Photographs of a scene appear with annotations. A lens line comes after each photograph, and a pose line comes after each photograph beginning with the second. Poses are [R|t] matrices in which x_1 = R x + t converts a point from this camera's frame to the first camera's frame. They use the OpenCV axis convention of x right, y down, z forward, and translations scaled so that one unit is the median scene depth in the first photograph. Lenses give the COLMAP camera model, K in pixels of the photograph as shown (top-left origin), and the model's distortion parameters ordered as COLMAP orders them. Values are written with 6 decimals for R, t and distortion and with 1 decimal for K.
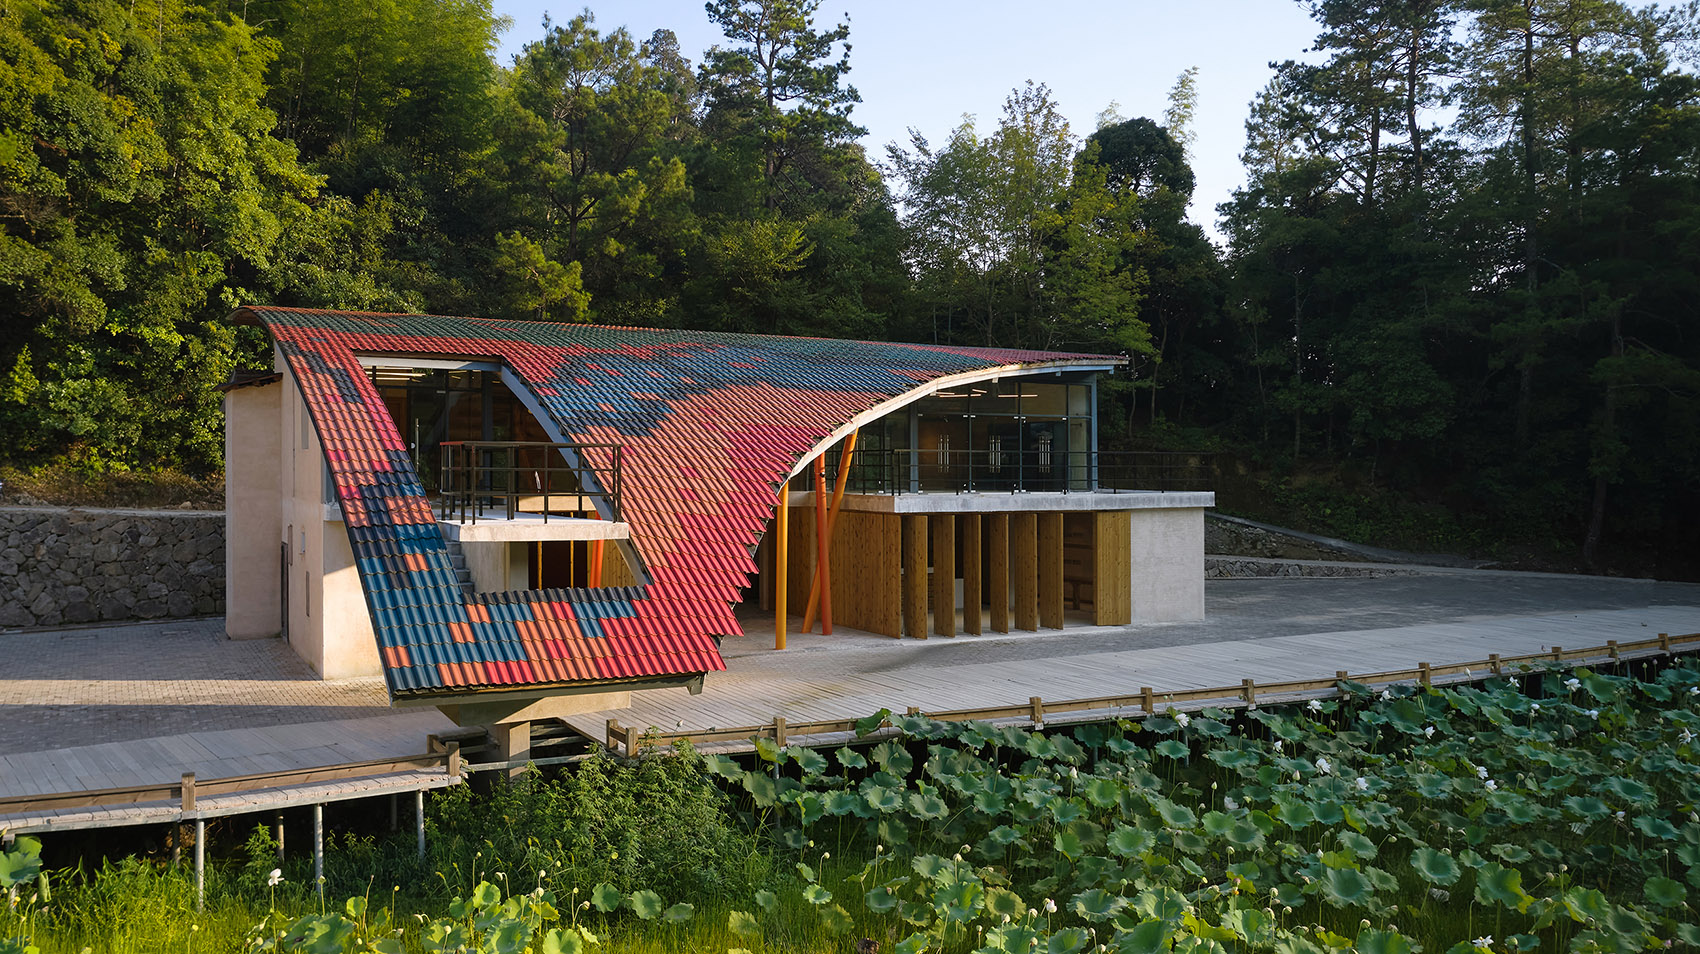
lens RADIAL K [[1379.8, 0, 850.0], [0, 1379.8, 477.0], [0, 0, 1]] dist [-0.018561, -0.005468]
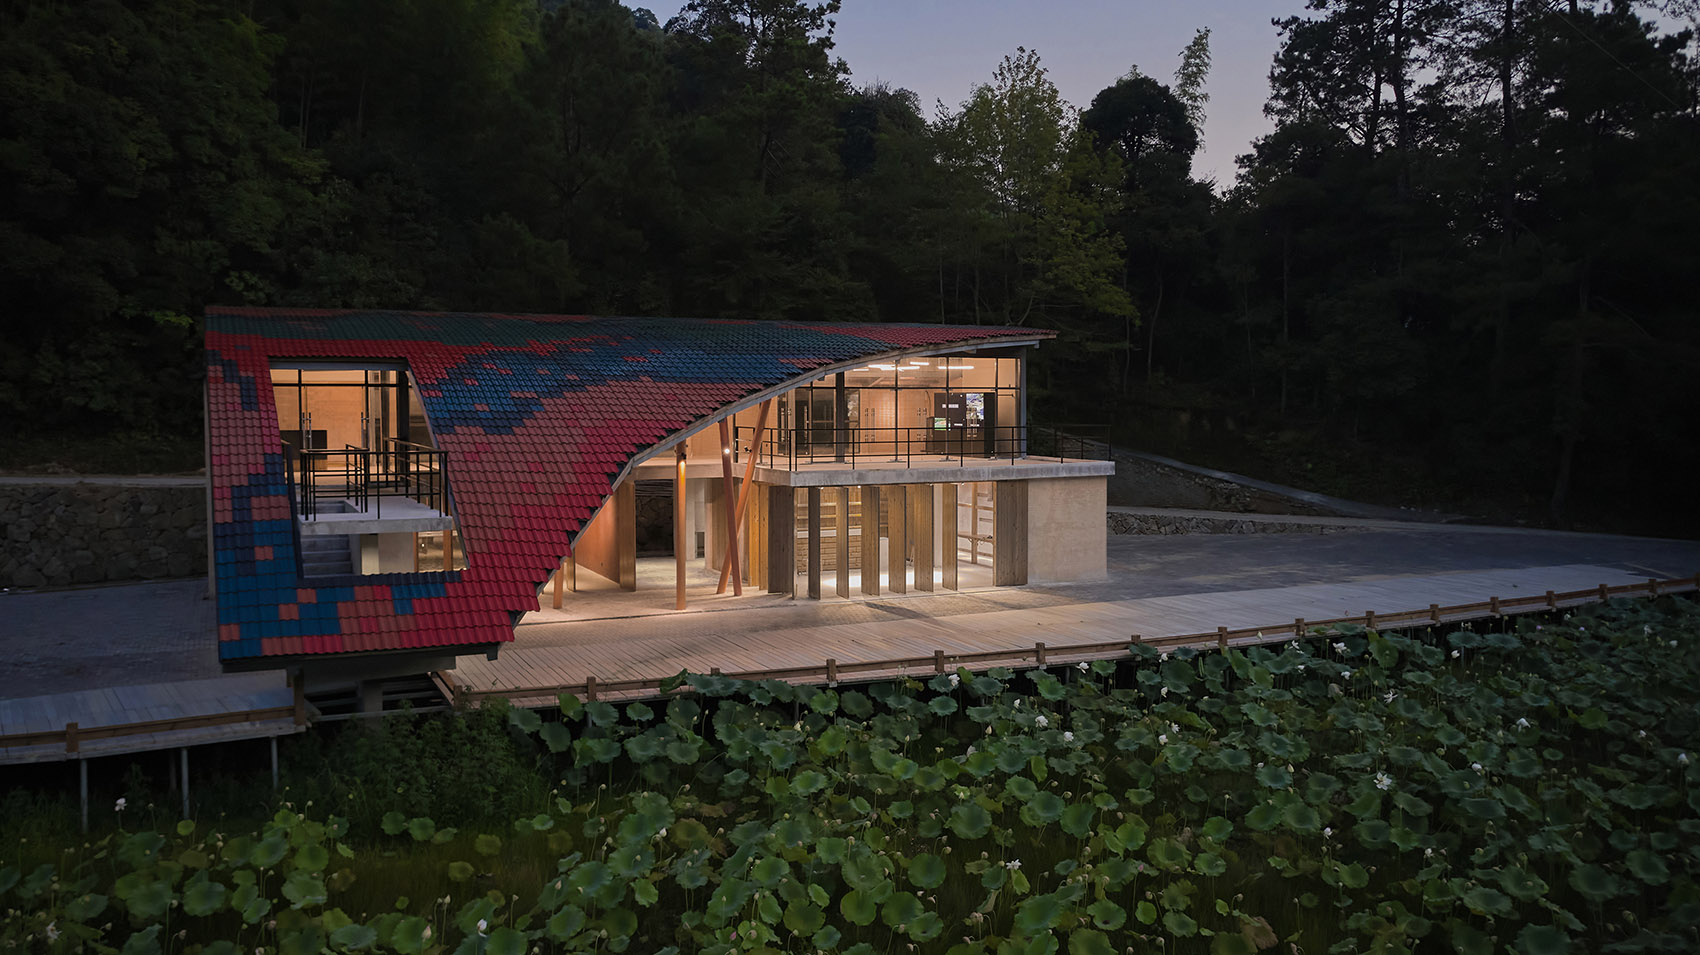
lens RADIAL K [[1389.5, 0, 879.2], [0, 1389.5, 478.4], [0, 0, 1]] dist [-0.016804, 0.003368]
pose [[0.998843, -0.002176, -0.048038, 0.116839], [0.004405, 0.998915, 0.046359, -0.023901], [0.047885, -0.046517, 0.997769, -0.082477]]
